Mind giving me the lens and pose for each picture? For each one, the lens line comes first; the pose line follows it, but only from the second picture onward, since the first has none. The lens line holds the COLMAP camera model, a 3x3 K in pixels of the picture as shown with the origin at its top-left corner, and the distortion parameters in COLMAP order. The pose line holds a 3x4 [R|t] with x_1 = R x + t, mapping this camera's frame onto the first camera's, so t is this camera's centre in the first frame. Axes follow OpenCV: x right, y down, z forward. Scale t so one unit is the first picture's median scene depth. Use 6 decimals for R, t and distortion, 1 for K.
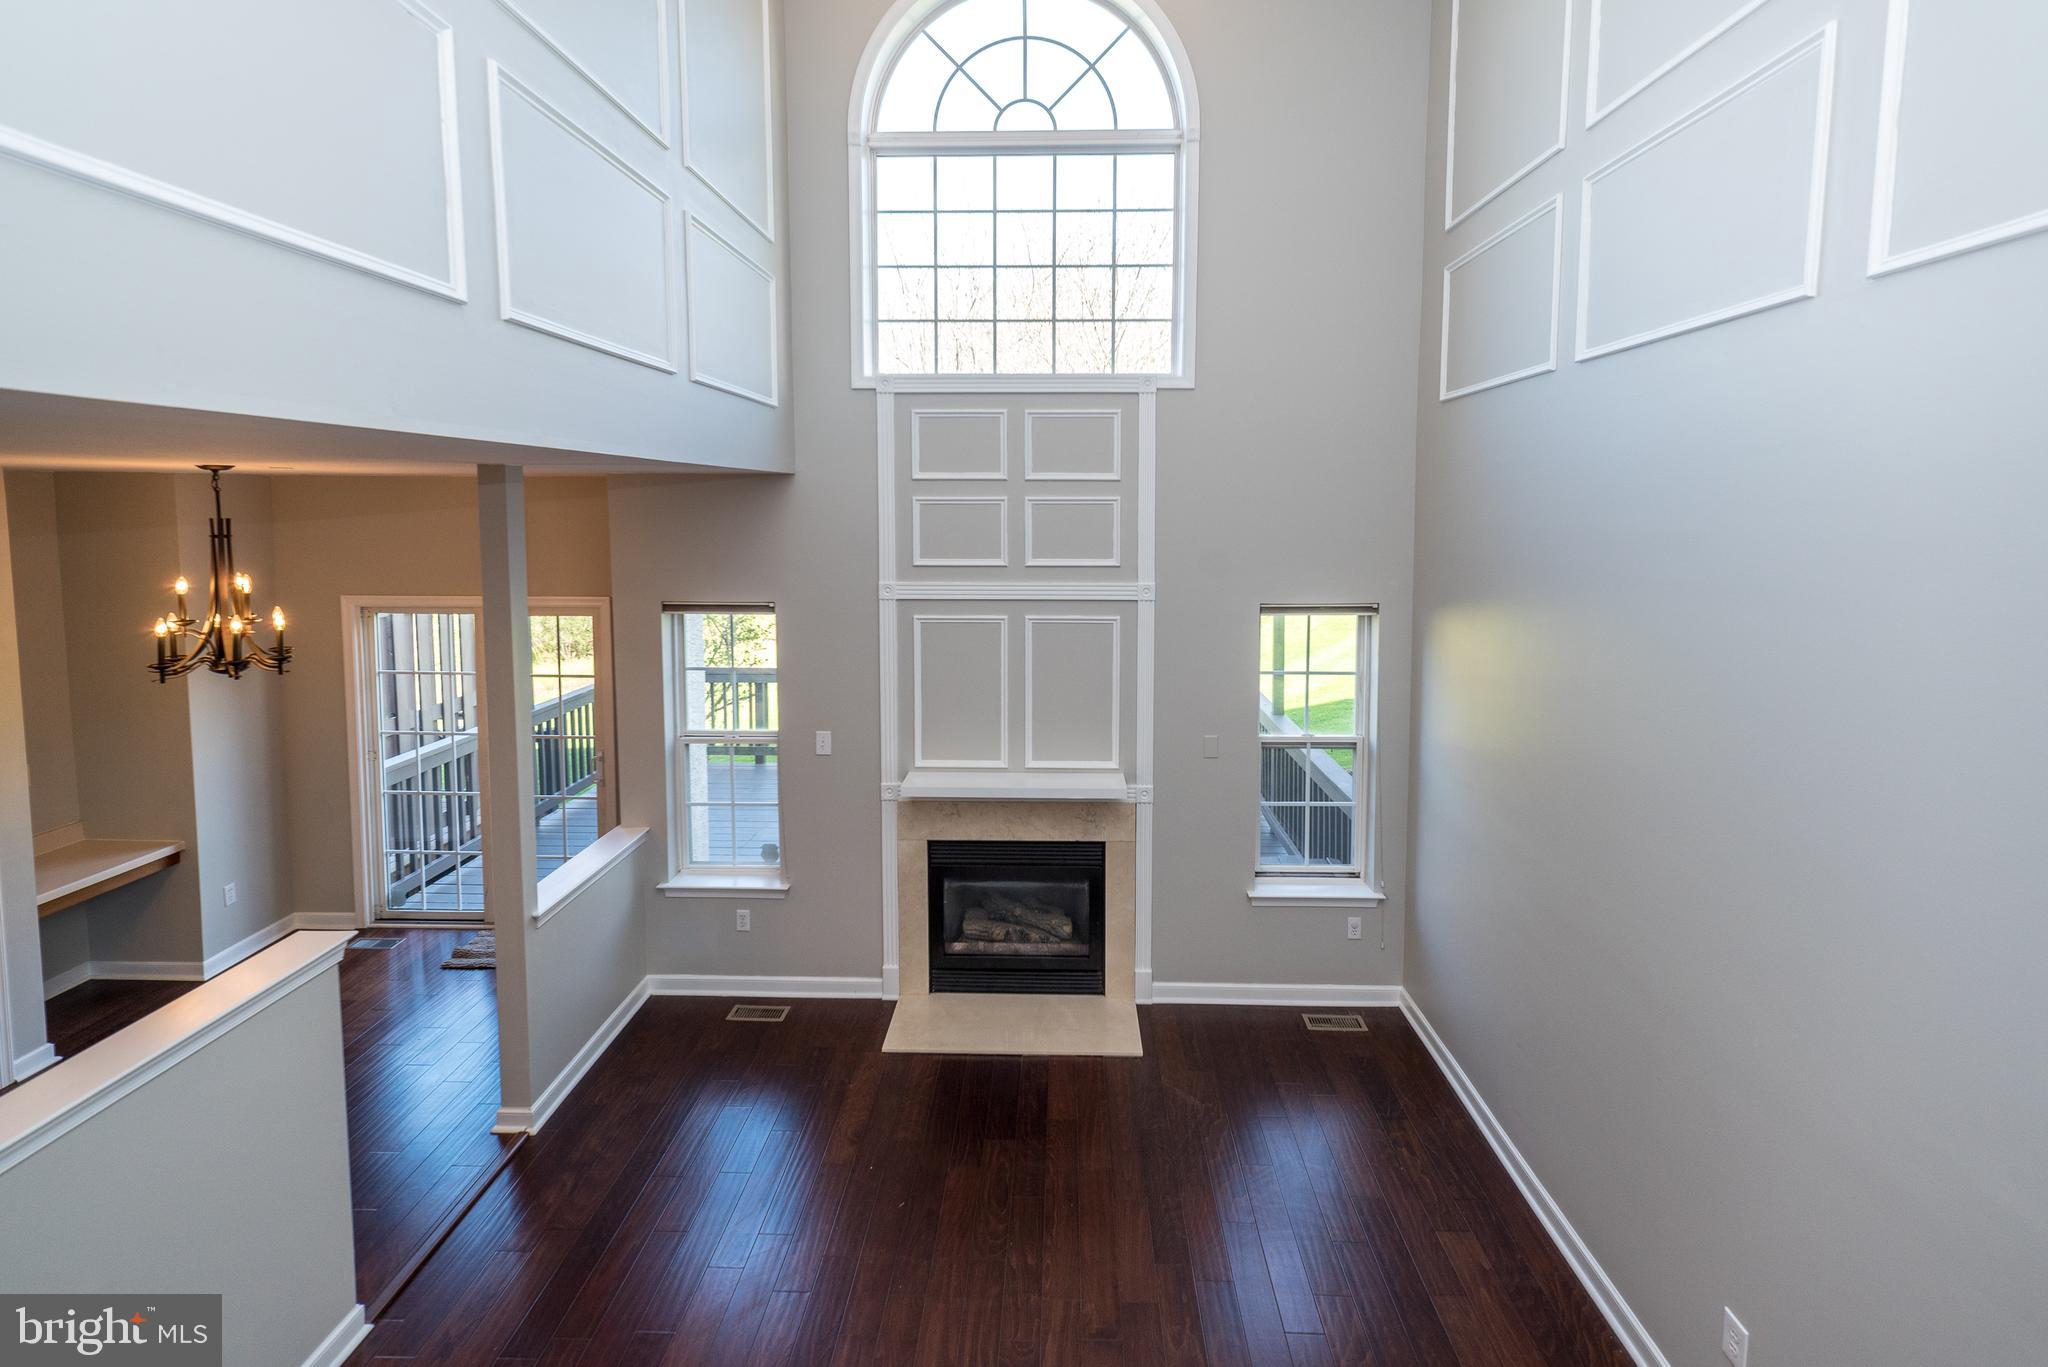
lens RADIAL K [[914.9, 0, 1030.1], [0, 914.9, 576.1], [0, 0, 1]] dist [0.008766, 0.000035]
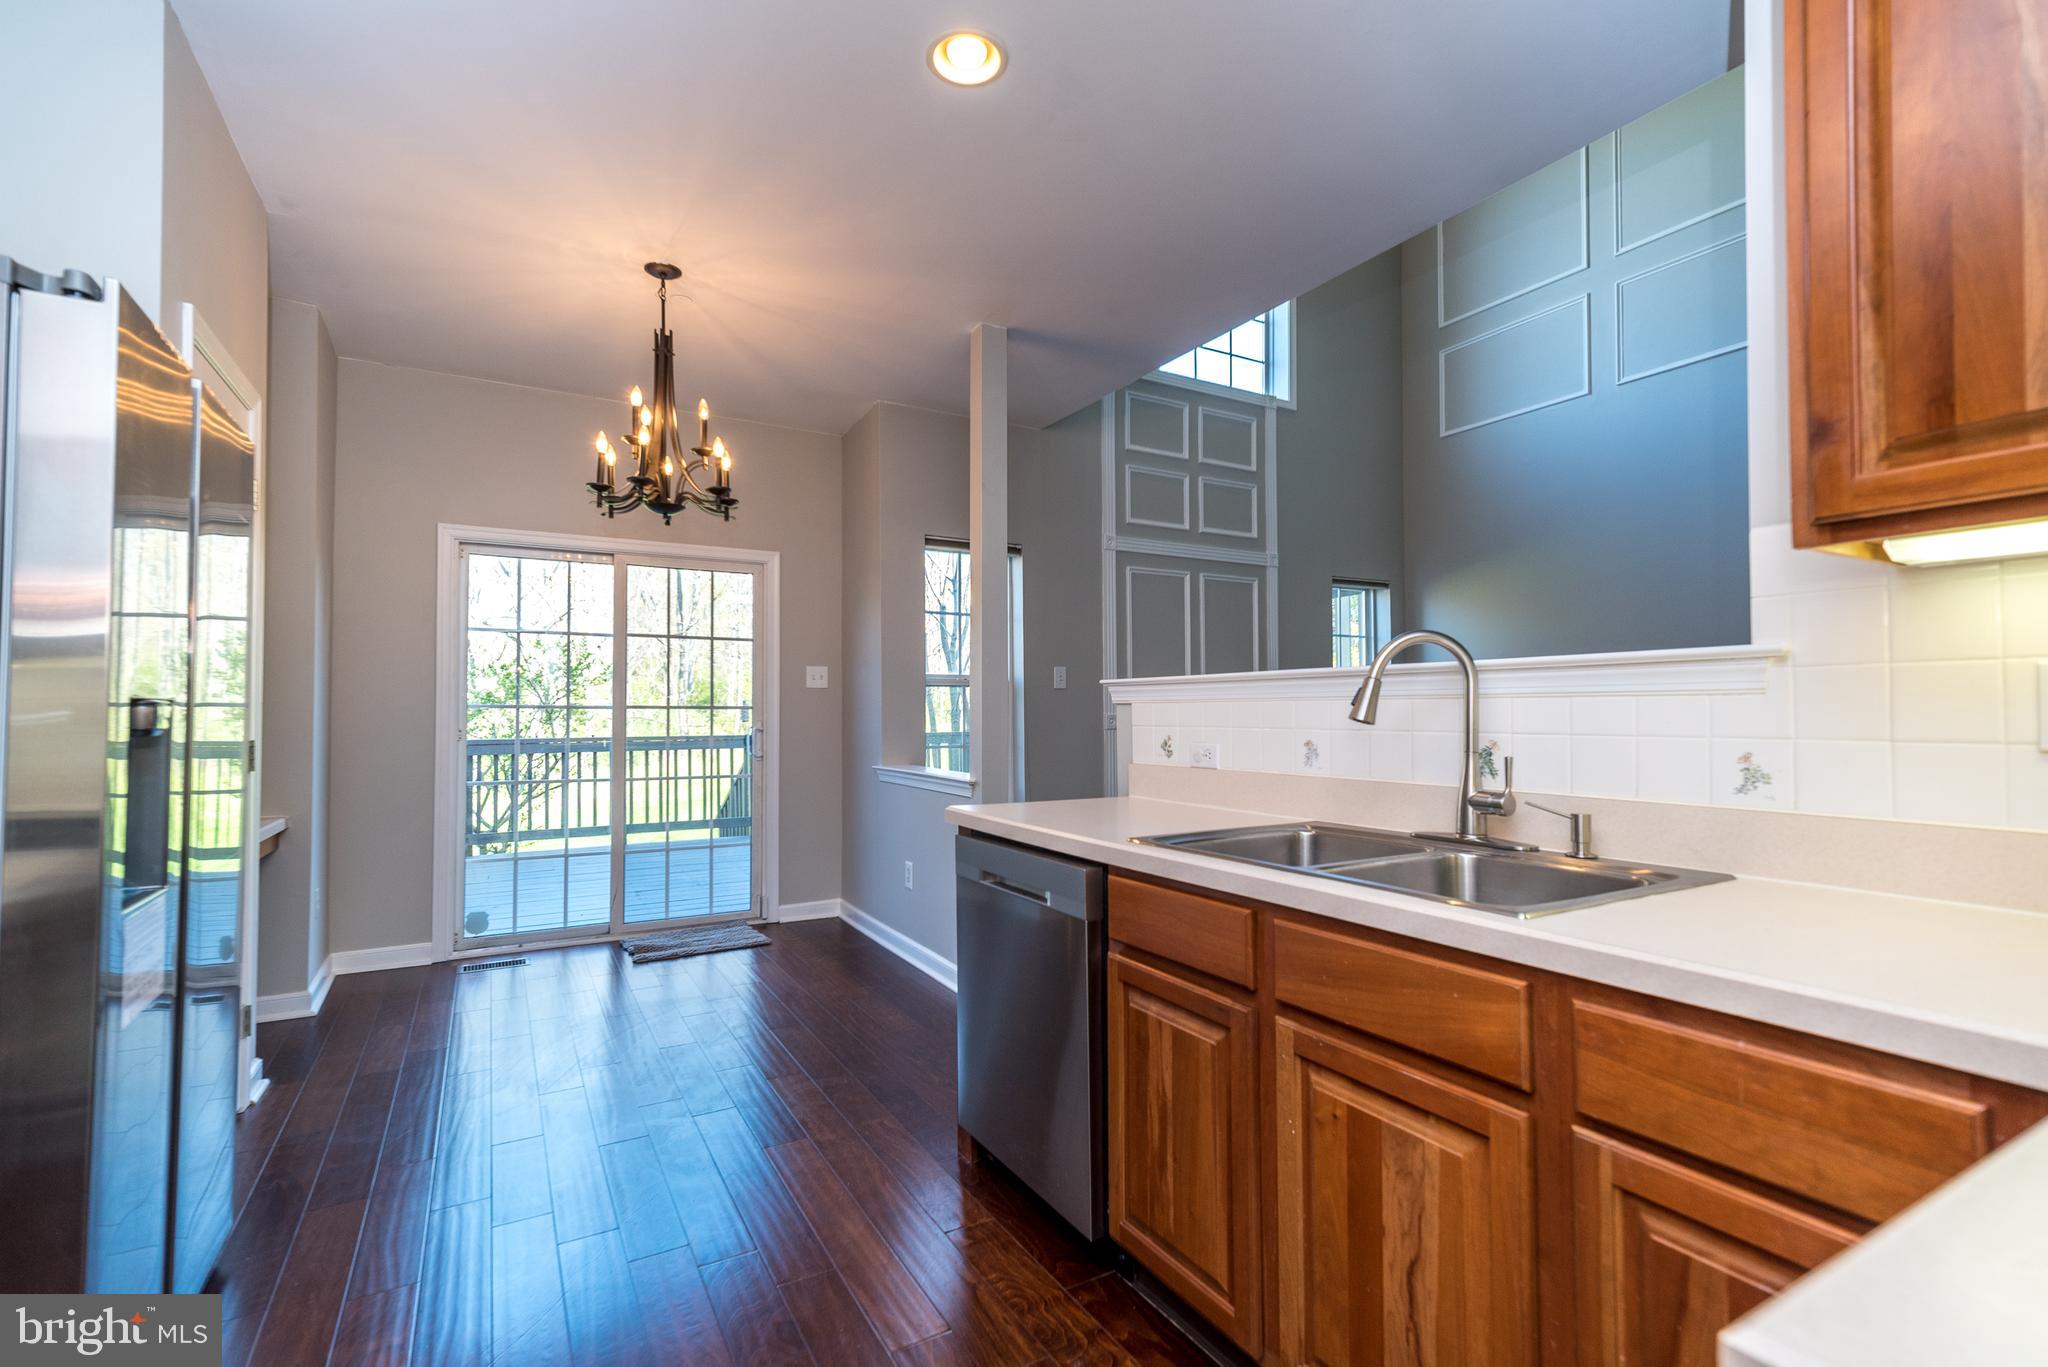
lens RADIAL K [[914.9, 0, 1019.4], [0, 914.9, 696.9], [0, 0, 1]] dist [0.008766, 0.000035]
pose [[0.849184, 0.001432, 0.528096, -0.848832], [0.043061, 0.996479, -0.071944, 0.283617], [-0.526339, 0.083833, 0.846132, 0.109159]]
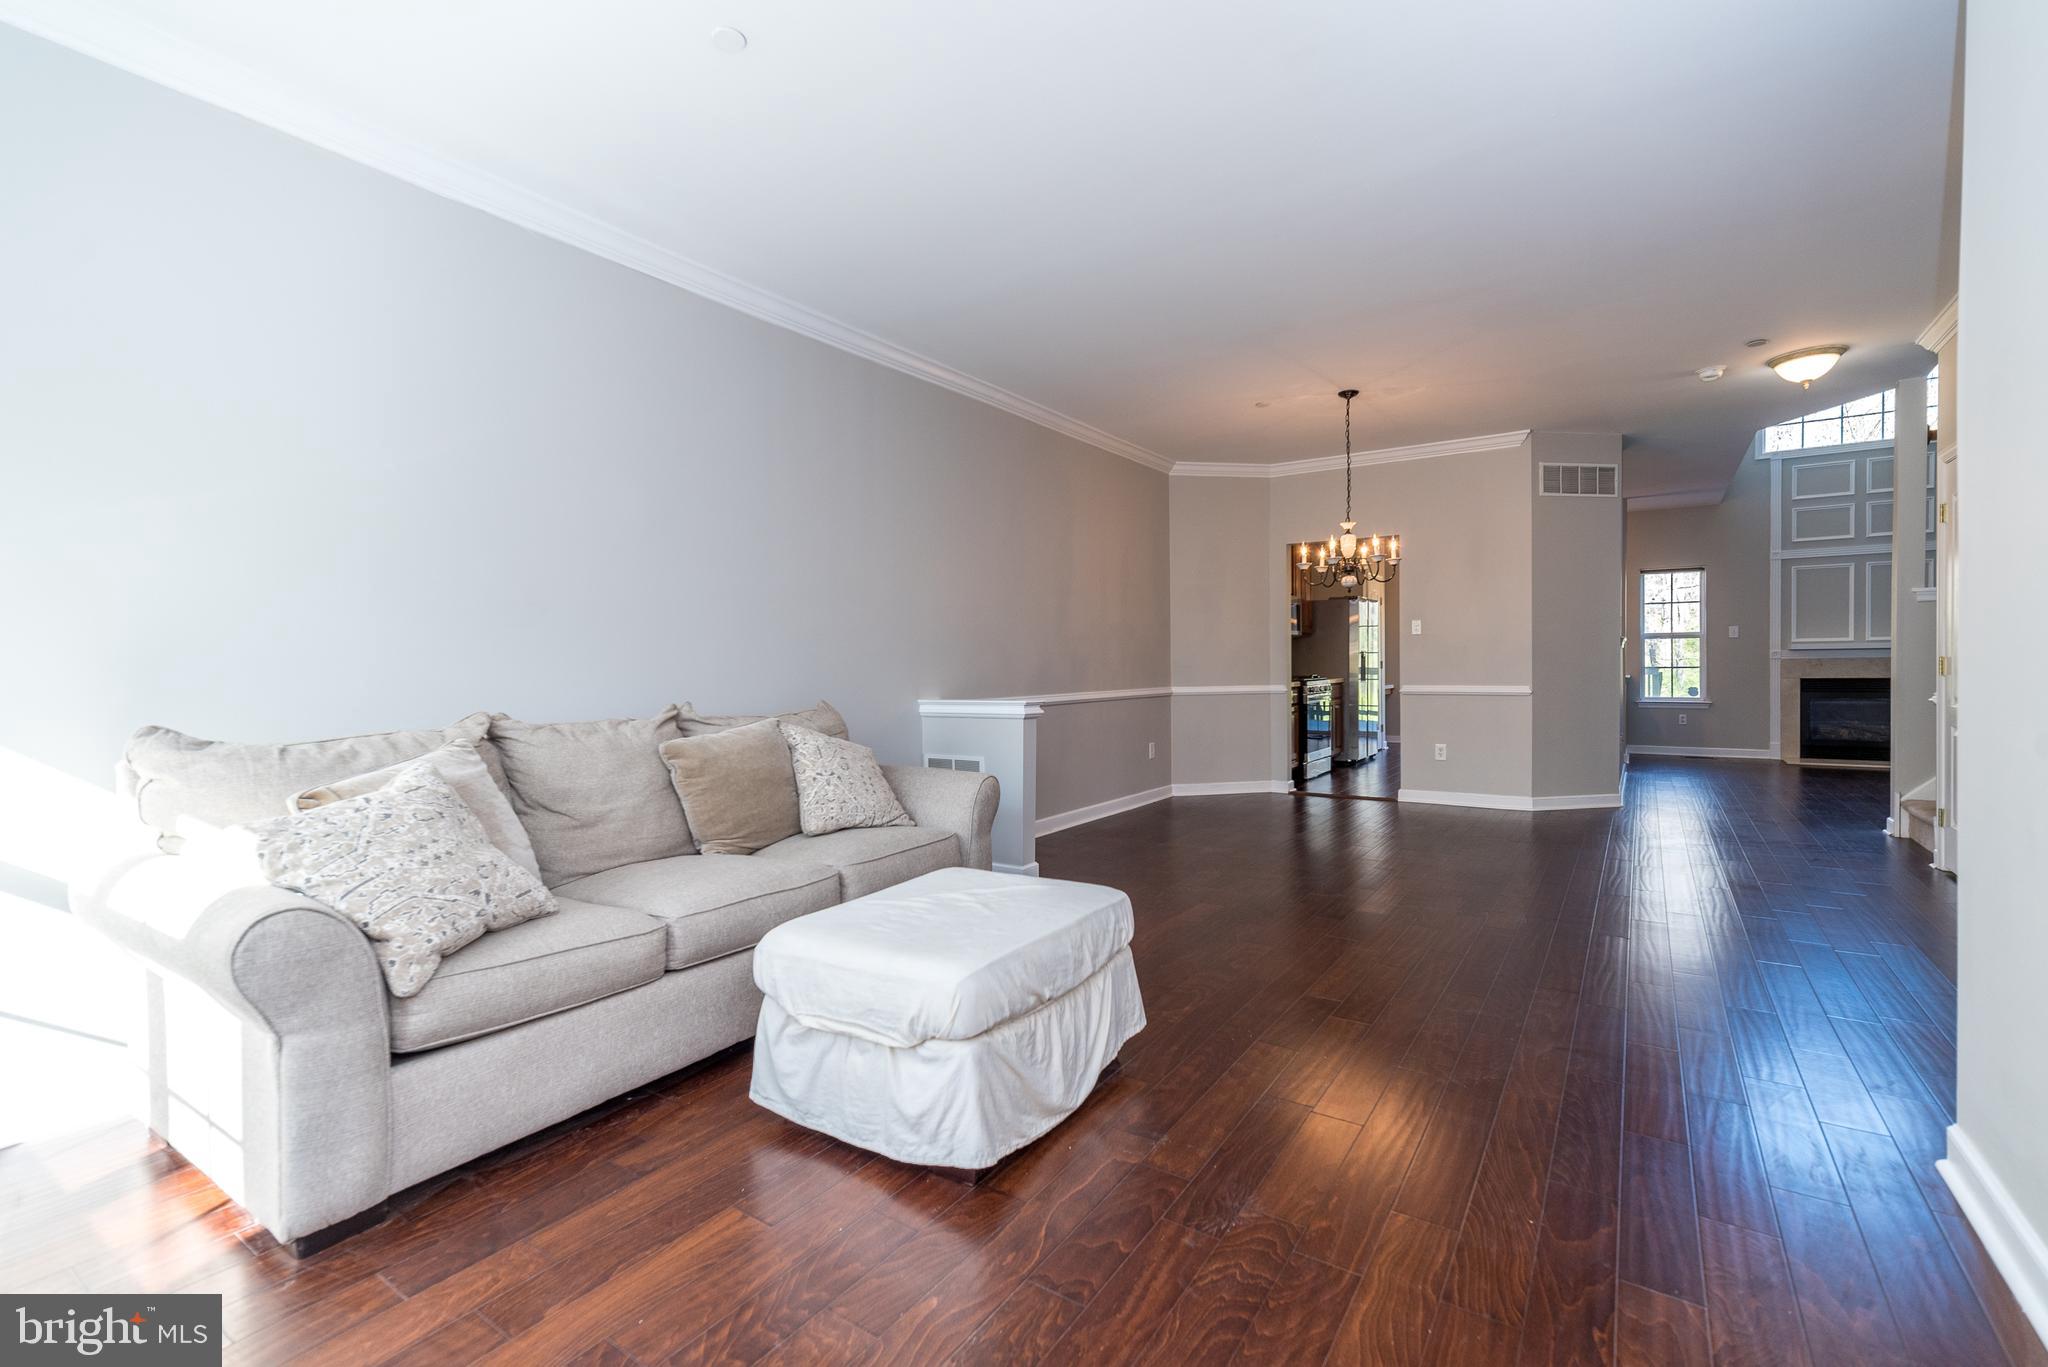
lens RADIAL K [[914.9, 0, 1019.1], [0, 914.9, 686.6], [0, 0, 1]] dist [0.008766, 0.000035]
pose [[0.843449, -0.003200, -0.537200, -0.476141], [-0.019646, 0.999130, -0.036797, 0.417776], [0.536850, 0.041591, 0.842652, -1.632856]]
